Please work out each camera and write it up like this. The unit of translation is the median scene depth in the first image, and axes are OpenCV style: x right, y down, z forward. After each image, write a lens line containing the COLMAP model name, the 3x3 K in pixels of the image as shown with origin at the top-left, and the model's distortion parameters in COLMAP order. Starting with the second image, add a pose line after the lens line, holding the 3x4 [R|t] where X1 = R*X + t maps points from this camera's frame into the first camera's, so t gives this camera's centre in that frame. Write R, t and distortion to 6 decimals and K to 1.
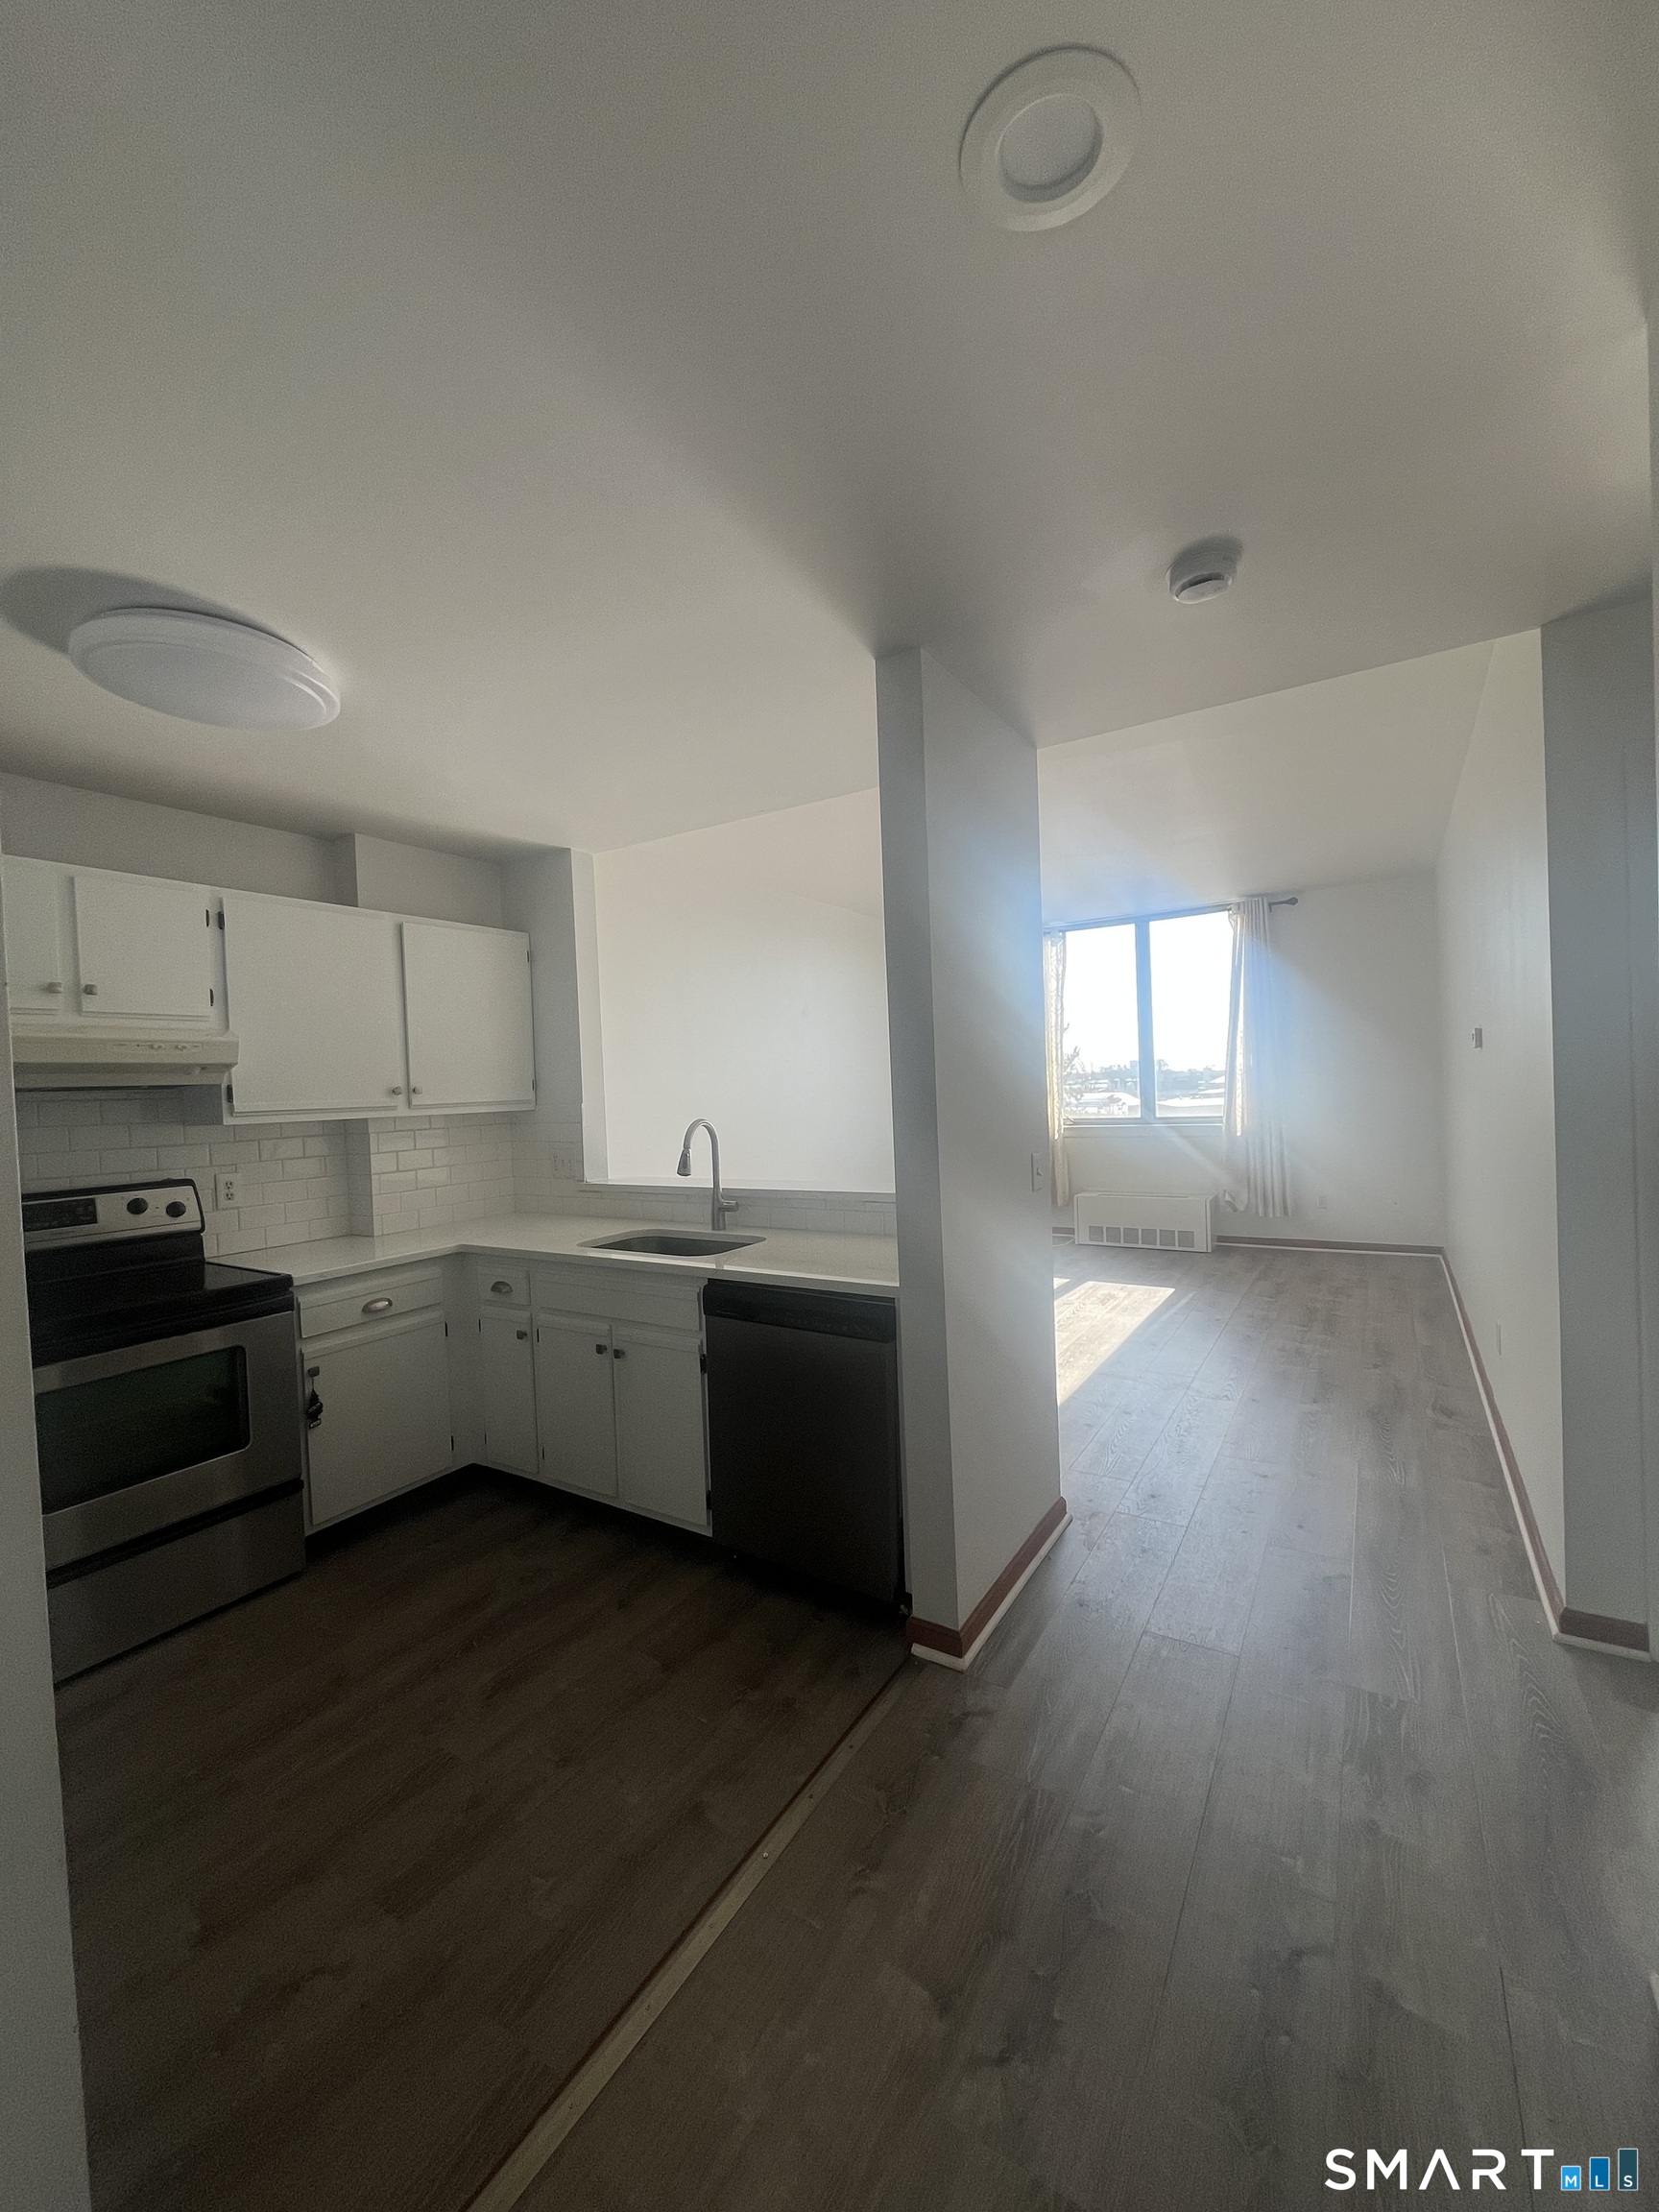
lens RADIAL K [[892.6, 0, 829.6], [0, 892.6, 1100.3], [0, 0, 1]] dist [-0.001811, -0.000651]
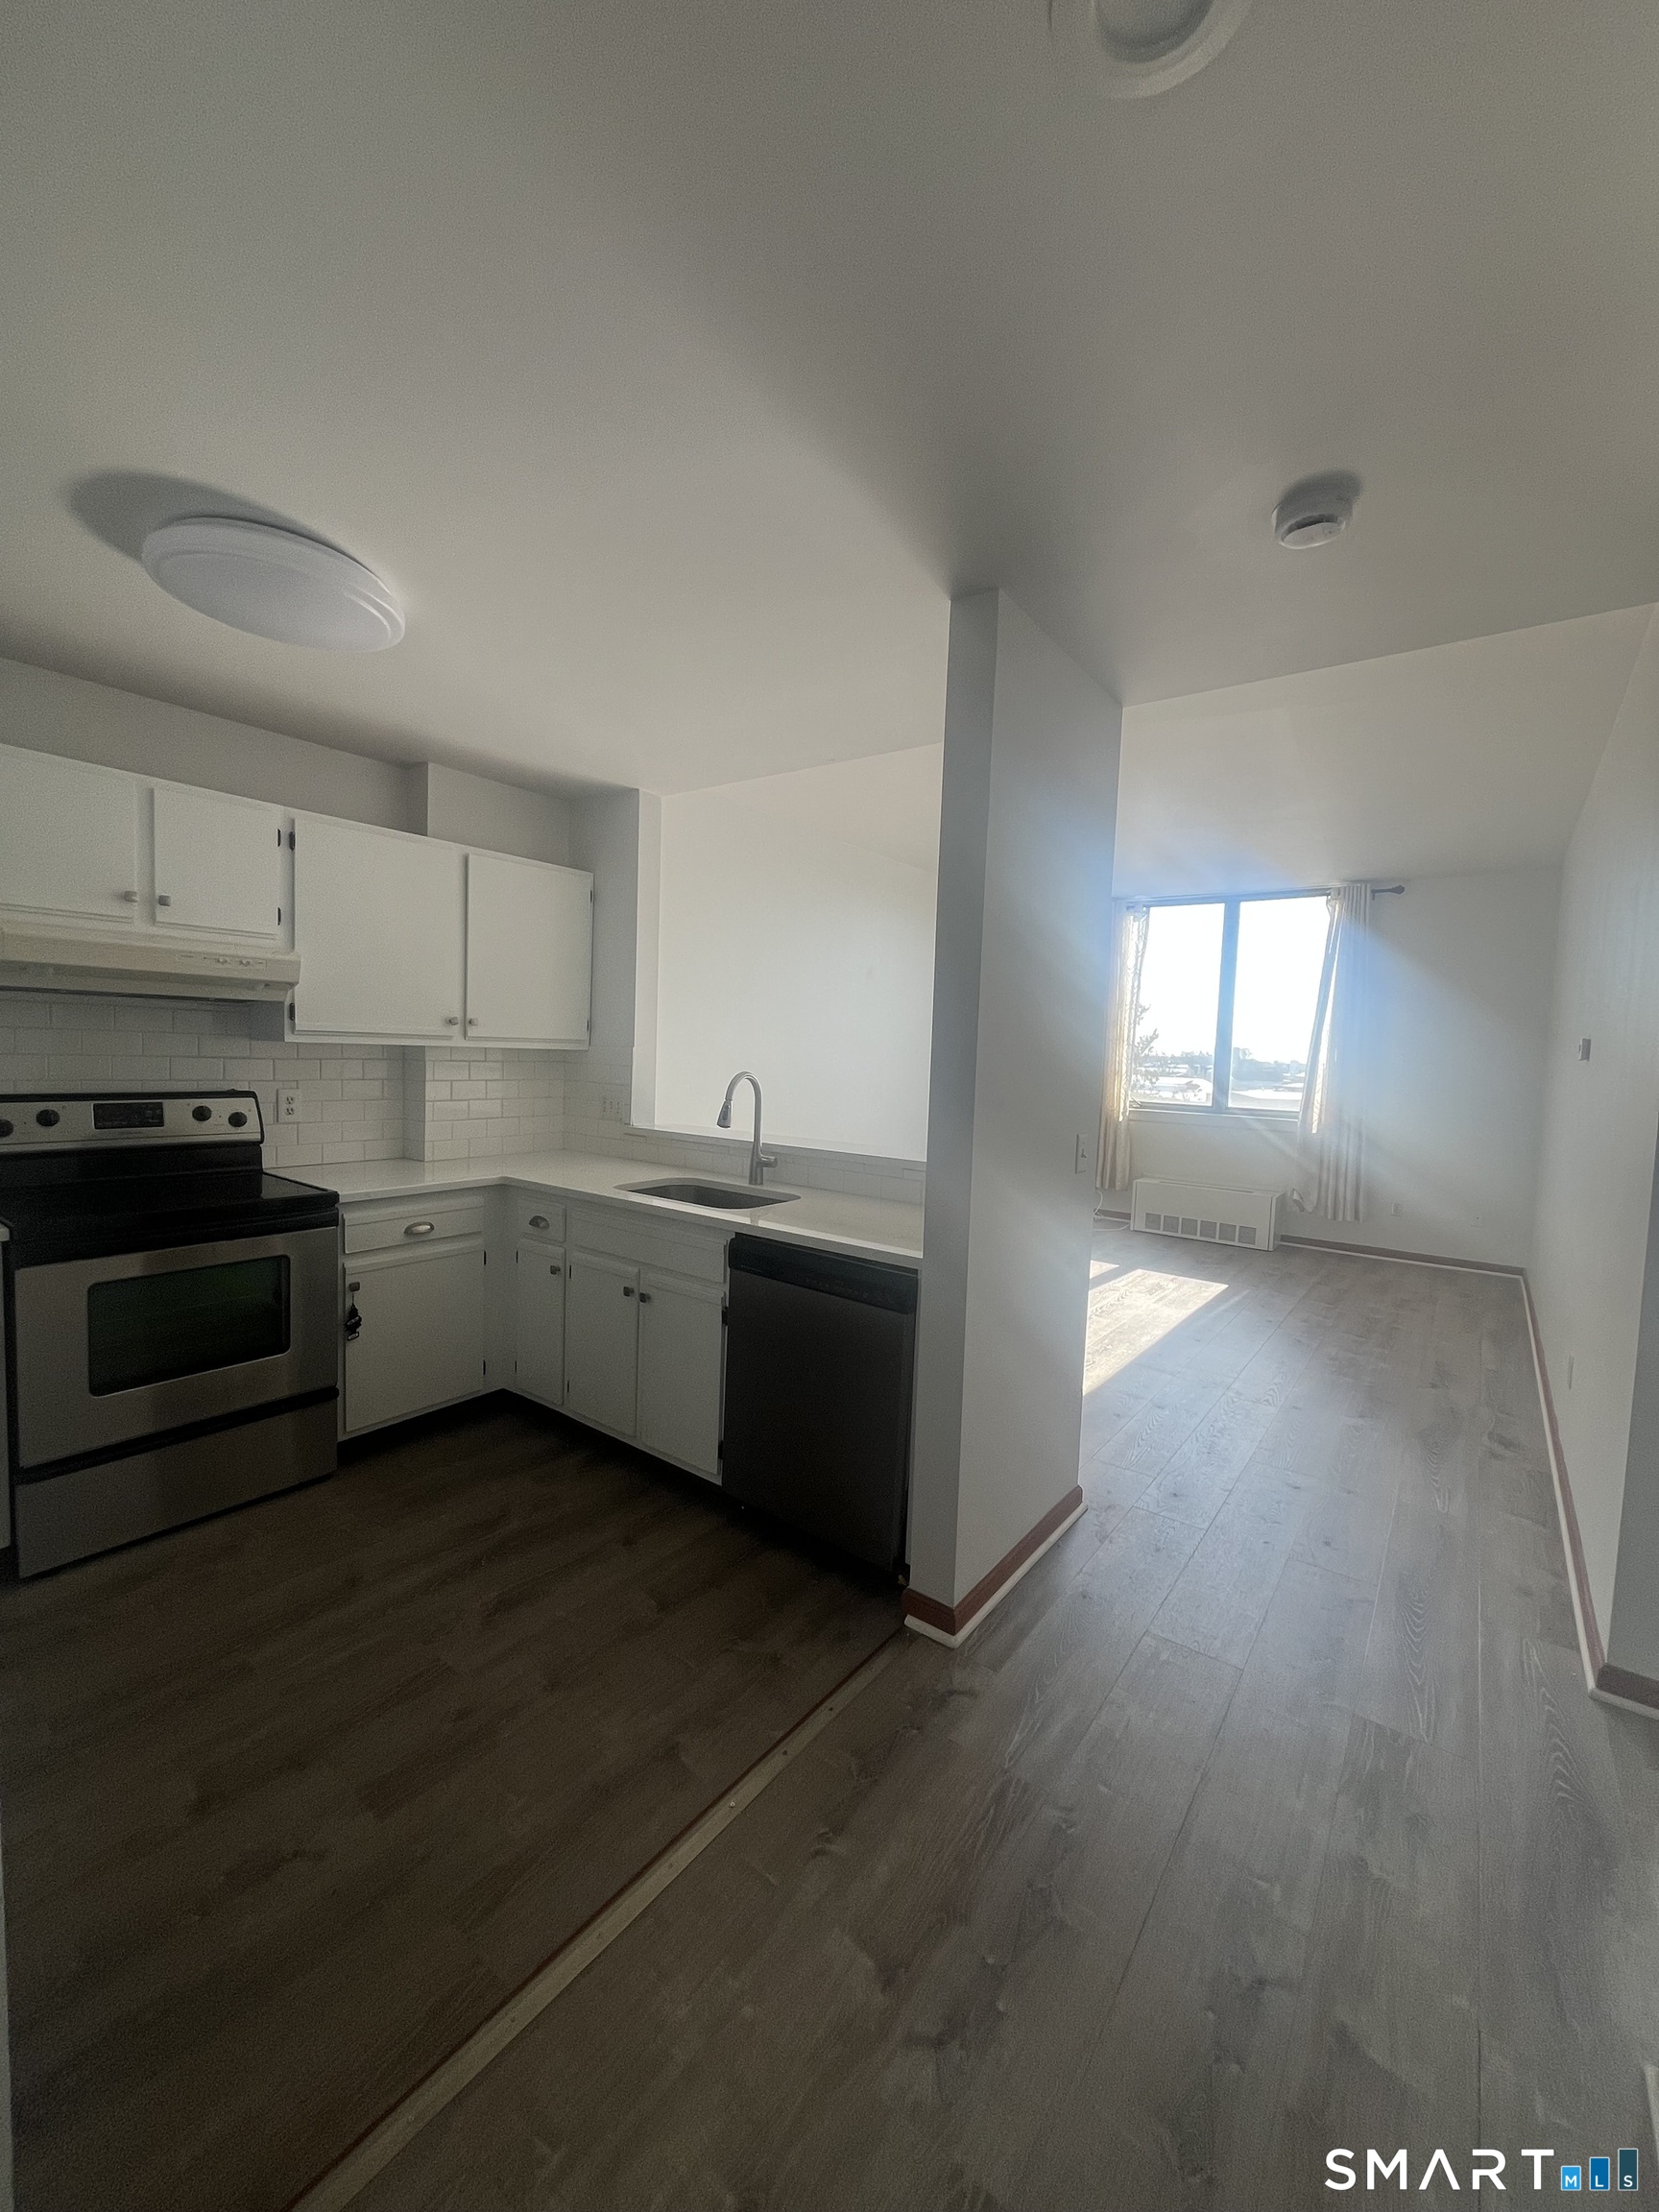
lens RADIAL K [[892.6, 0, 829.4], [0, 892.6, 1101.0], [0, 0, 1]] dist [-0.001811, -0.000651]
pose [[0.993973, 0.079894, -0.075067, 0.028309], [-0.076463, 0.995939, 0.047524, -0.001166], [0.078559, -0.041498, 0.996045, 0.021240]]
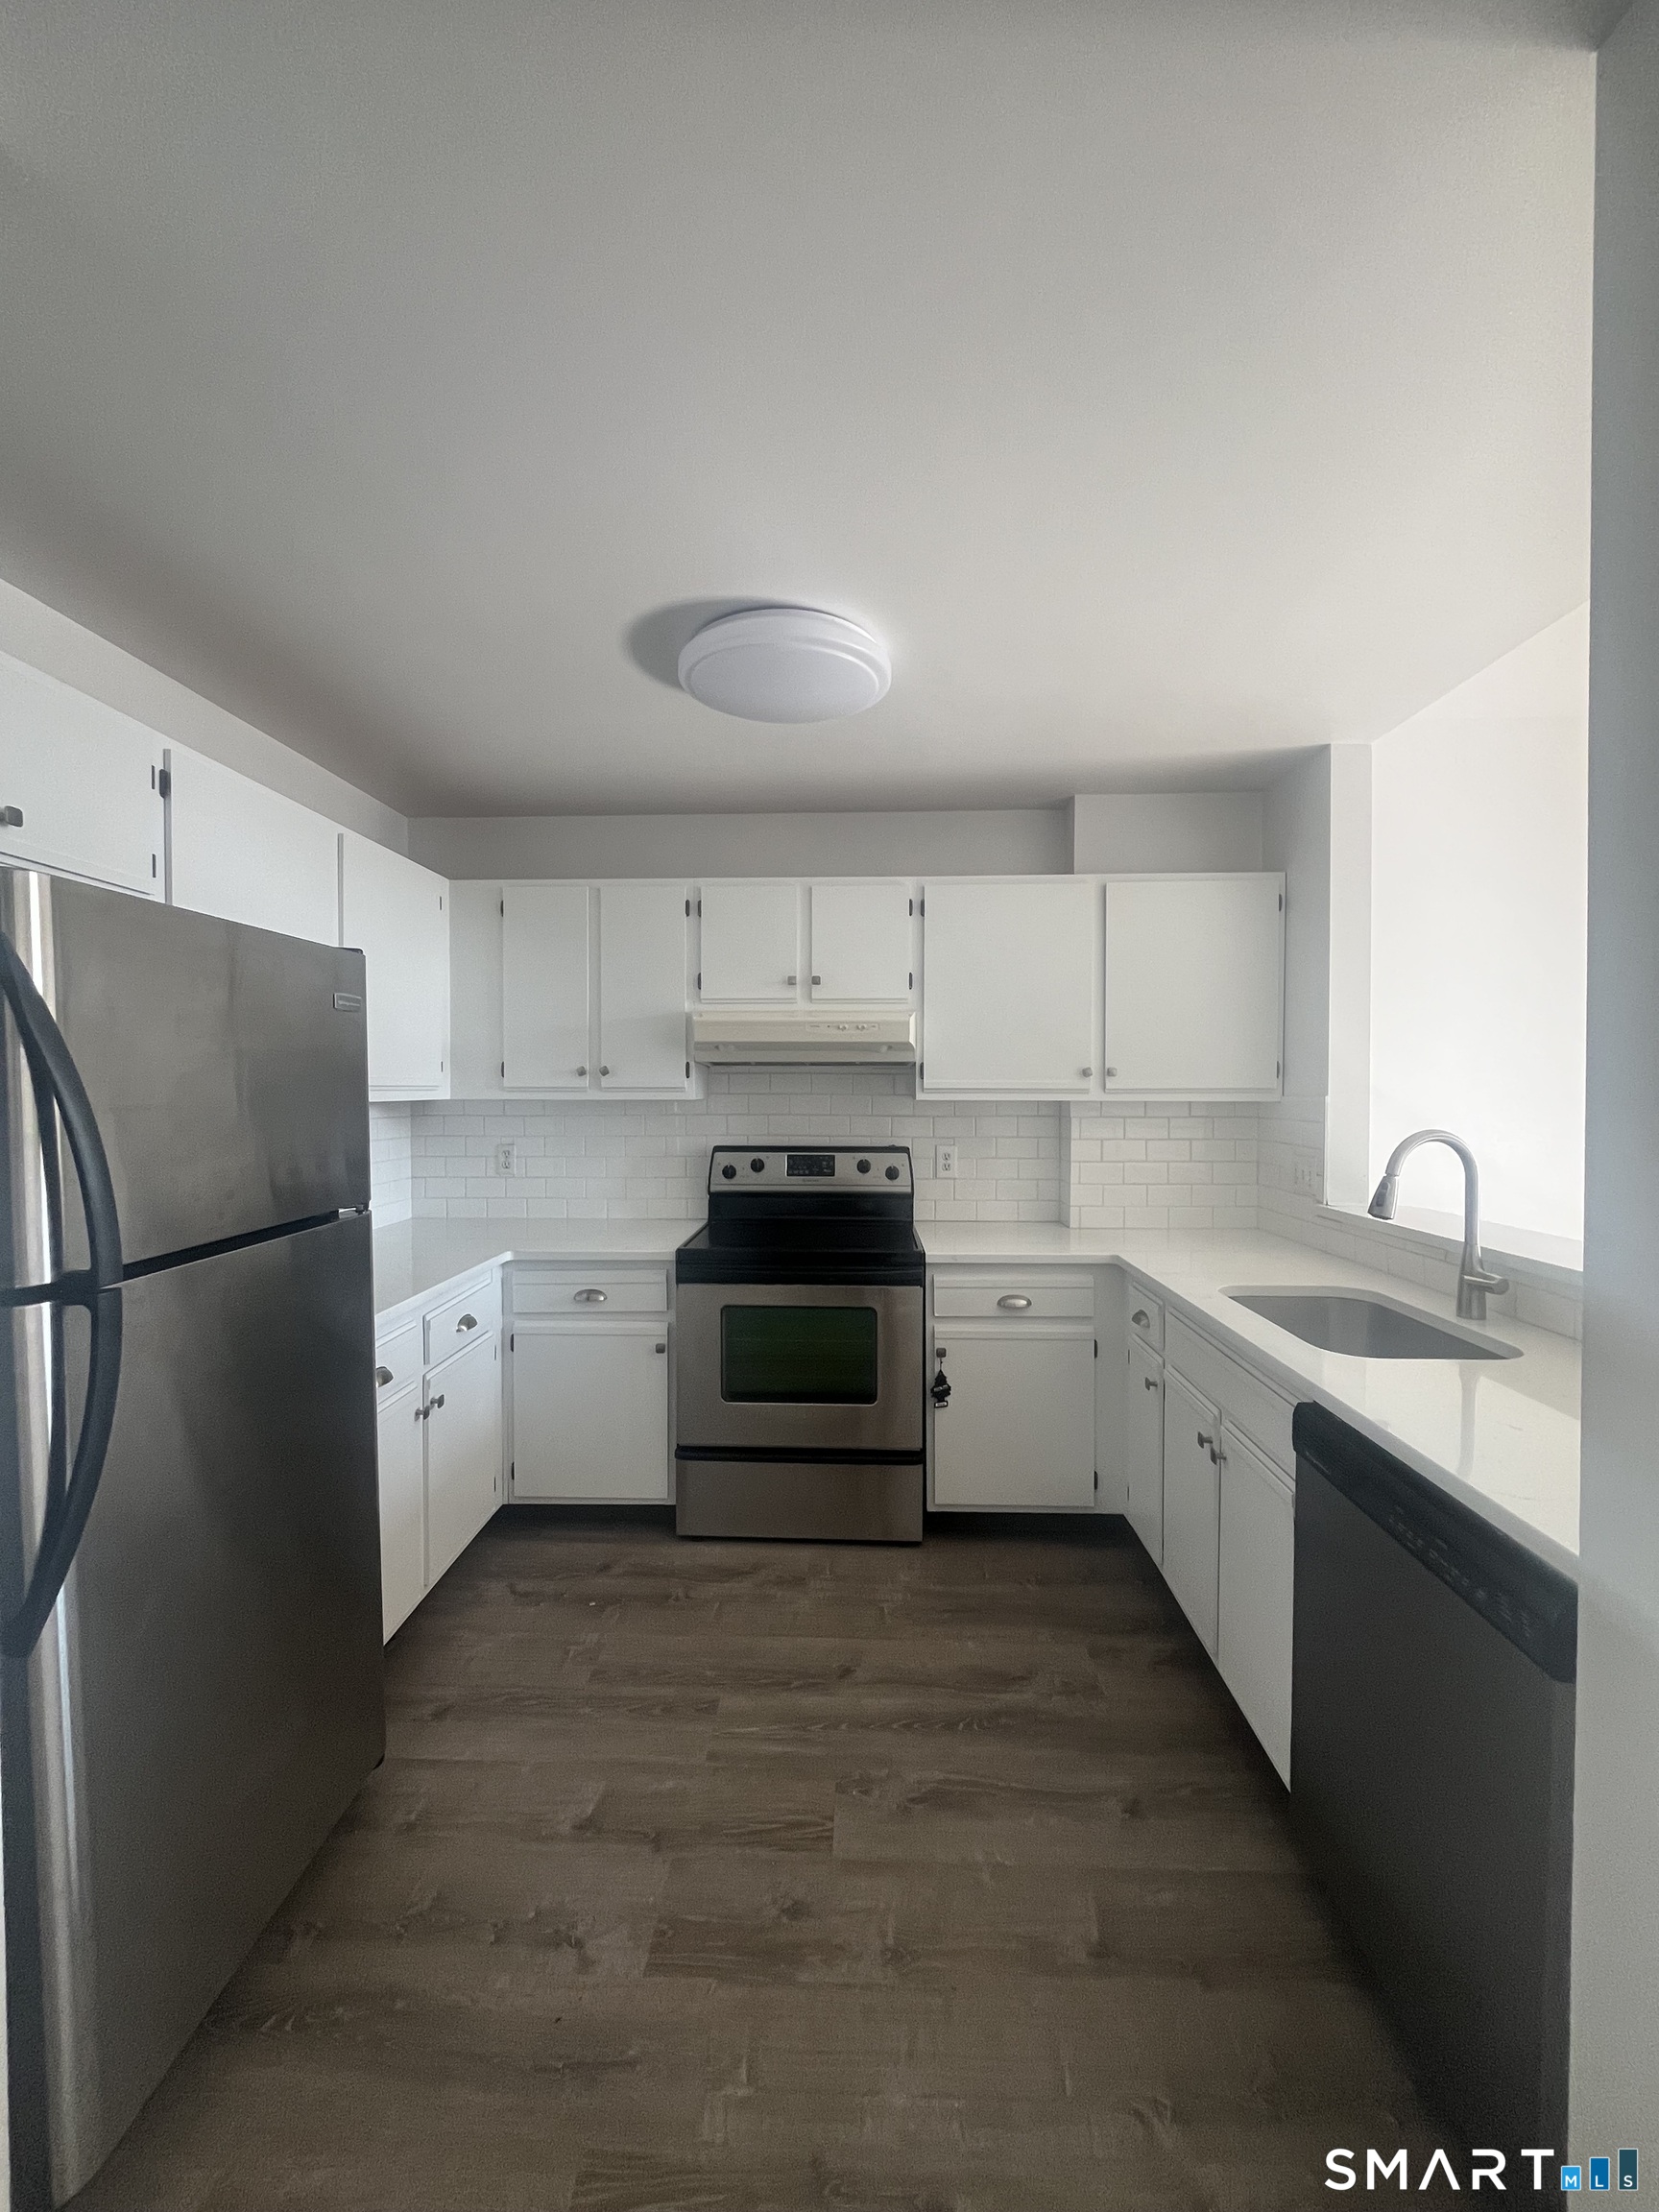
lens RADIAL K [[892.6, 0, 824.0], [0, 892.6, 1101.4], [0, 0, 1]] dist [-0.001811, -0.000651]
pose [[0.495227, 0.053422, -0.867120, 0.196558], [-0.033353, 0.998541, 0.042471, -0.012386], [0.868123, 0.007888, 0.496286, 0.376079]]
